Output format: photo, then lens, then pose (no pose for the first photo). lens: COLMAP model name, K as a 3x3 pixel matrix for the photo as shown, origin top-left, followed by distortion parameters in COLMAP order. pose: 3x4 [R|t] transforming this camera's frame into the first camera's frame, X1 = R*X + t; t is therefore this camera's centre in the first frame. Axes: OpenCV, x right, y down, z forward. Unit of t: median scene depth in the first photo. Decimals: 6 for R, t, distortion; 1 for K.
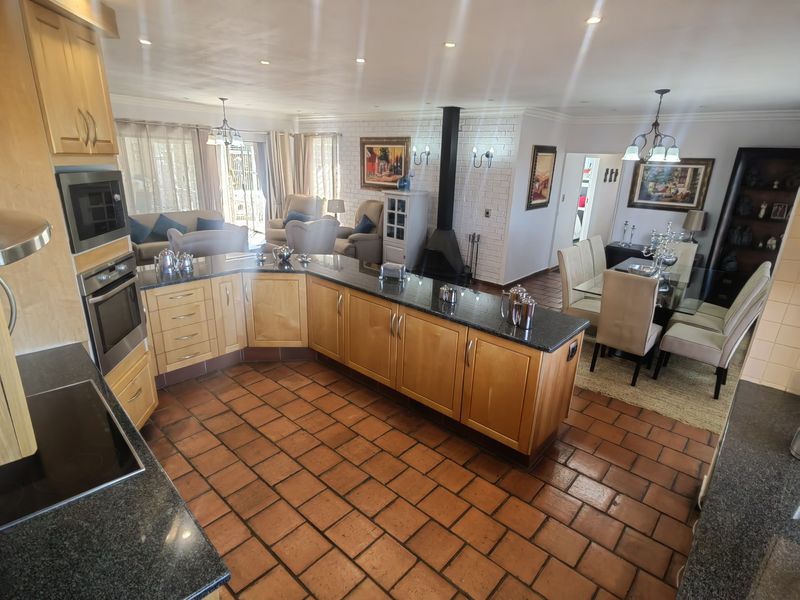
lens RADIAL K [[430.9, 0, 404.3], [0, 430.9, 297.1], [0, 0, 1]] dist [-0.022751, 0.019977]
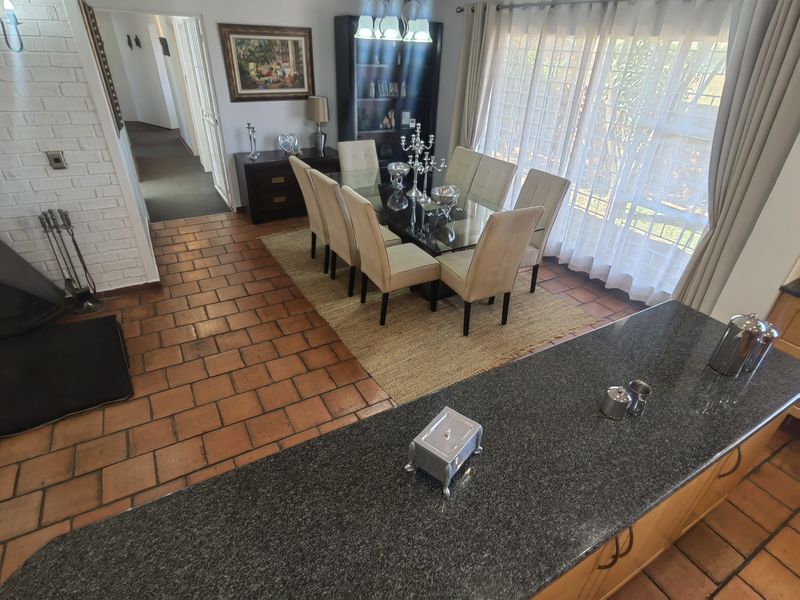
lens RADIAL K [[430.9, 0, 404.3], [0, 430.9, 297.1], [0, 0, 1]] dist [-0.022751, 0.019977]
pose [[0.307719, -0.506021, 0.805762, -0.141339], [0.265563, 0.858876, 0.437958, -0.178140], [-0.913666, 0.079212, 0.398673, 0.508778]]
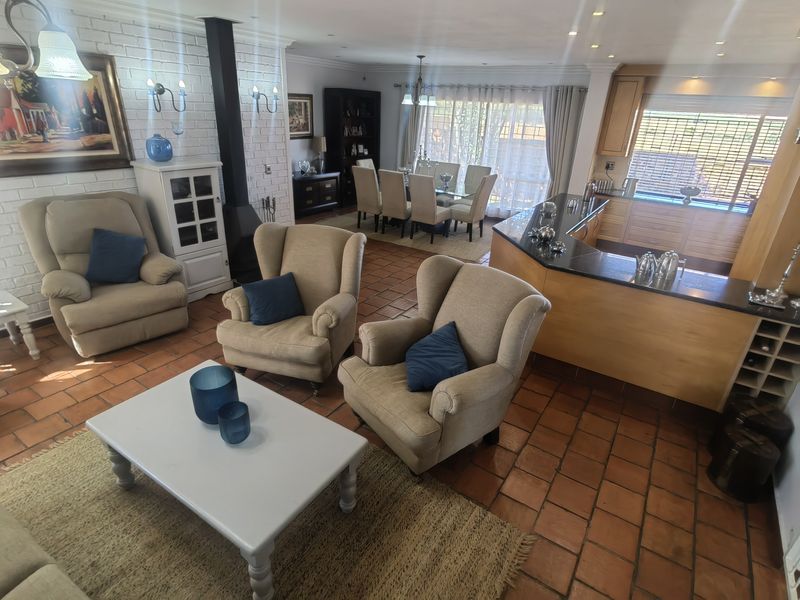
lens RADIAL K [[430.9, 0, 404.3], [0, 430.9, 297.1], [0, 0, 1]] dist [-0.022751, 0.019977]
pose [[-0.148418, -0.443434, 0.883933, -0.710846], [0.257189, 0.845768, 0.467472, -0.317574], [-0.954896, 0.296719, -0.011481, 0.867465]]
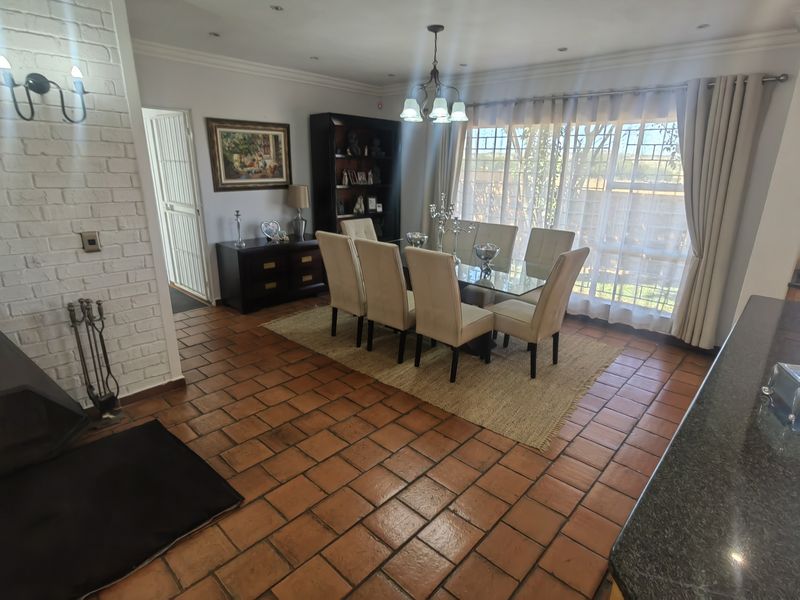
lens RADIAL K [[430.9, 0, 404.3], [0, 430.9, 297.1], [0, 0, 1]] dist [-0.022751, 0.019977]
pose [[0.014246, -0.331130, 0.943478, -0.198060], [0.290332, 0.904291, 0.312993, -0.196394], [-0.956820, 0.269463, 0.109020, 0.723333]]
